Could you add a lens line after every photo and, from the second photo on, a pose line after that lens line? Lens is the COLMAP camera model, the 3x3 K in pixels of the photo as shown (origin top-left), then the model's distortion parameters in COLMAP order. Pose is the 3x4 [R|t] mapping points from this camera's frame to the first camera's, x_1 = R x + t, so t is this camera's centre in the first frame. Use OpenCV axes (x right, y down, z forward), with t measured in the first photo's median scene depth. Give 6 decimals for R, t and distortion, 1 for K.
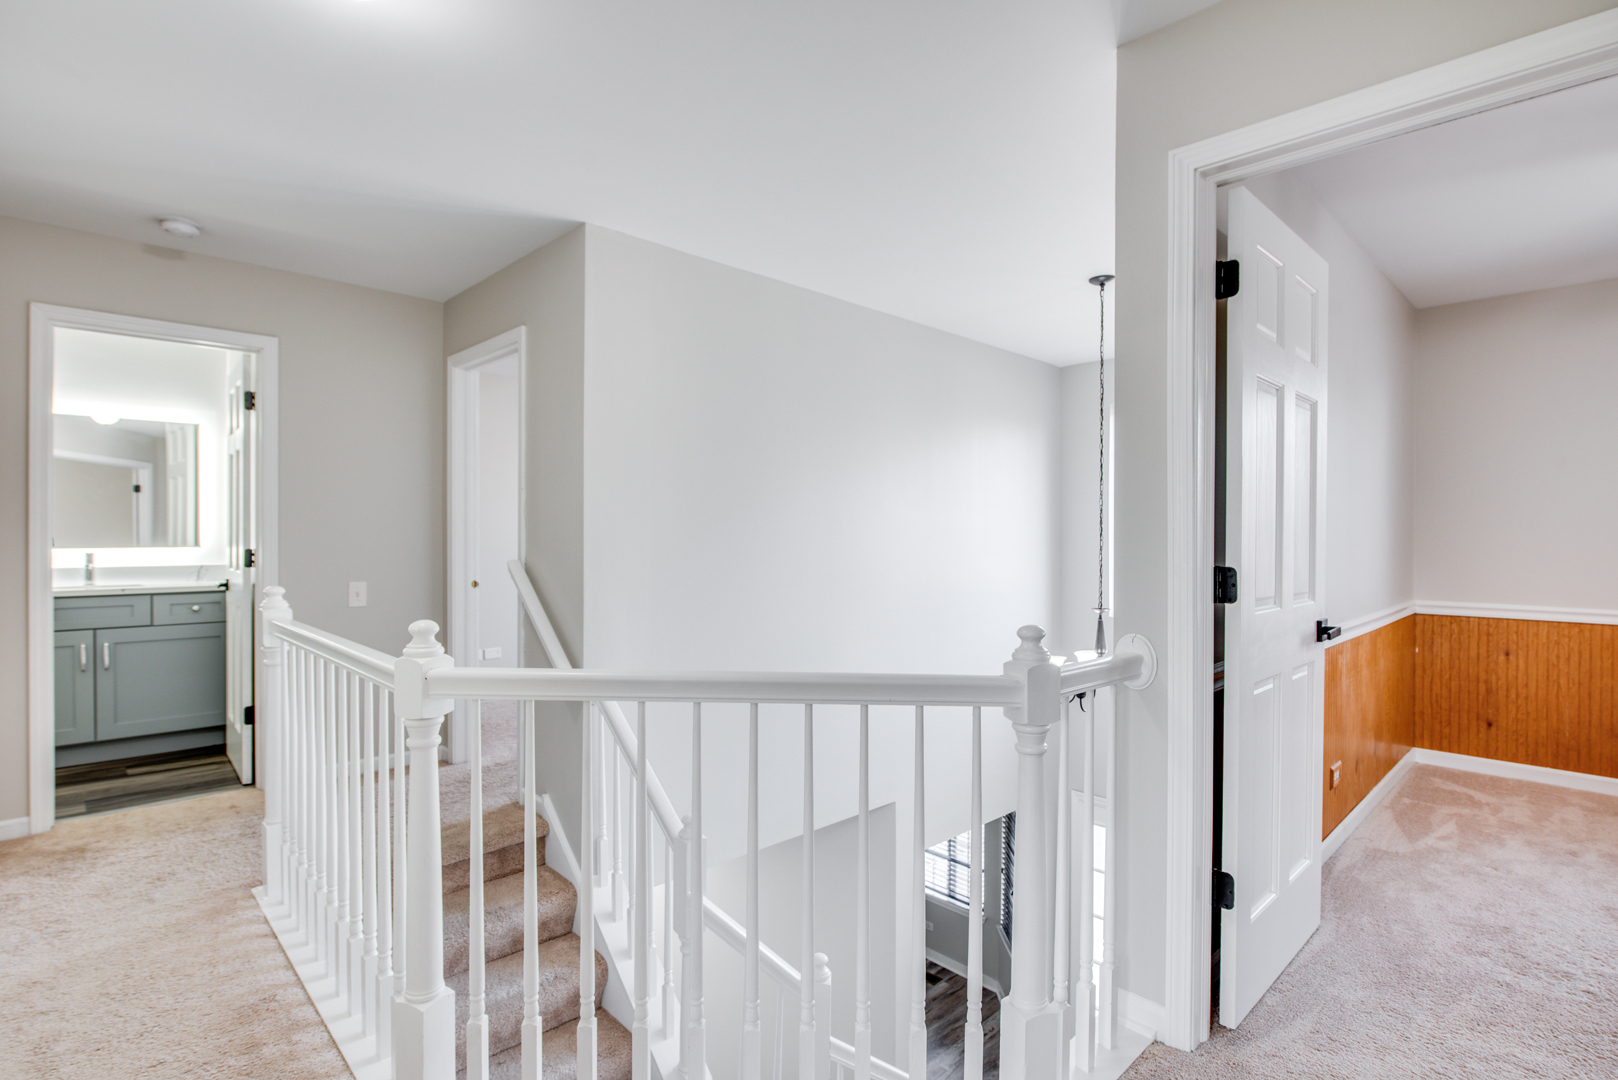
lens RADIAL K [[719.8, 0, 809.0], [0, 719.8, 540.0], [0, 0, 1]] dist [-0.033209, -0.000065]
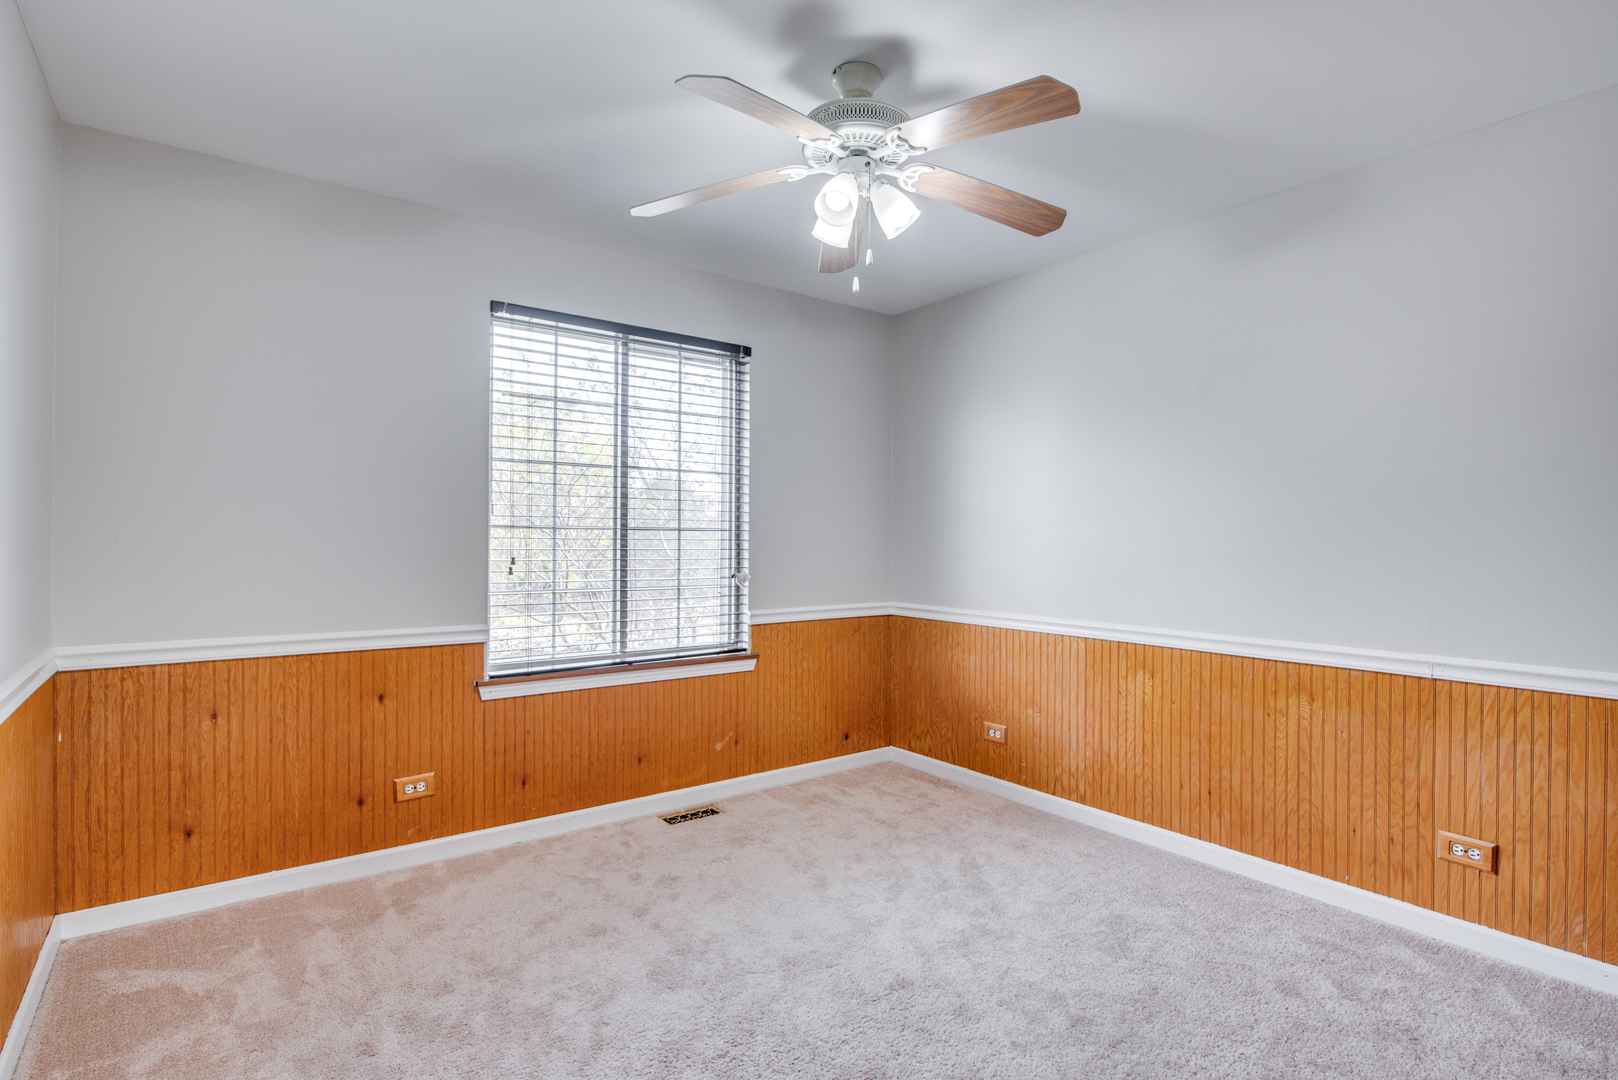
lens RADIAL K [[800.3, 0, 813.5], [0, 800.3, 539.4], [0, 0, 1]] dist [-0.009242, -0.000862]
pose [[0.068272, -0.004205, 0.997658, 0.315008], [-0.005129, 0.999976, 0.004565, -0.003701], [-0.997654, -0.005429, 0.068248, 0.402228]]
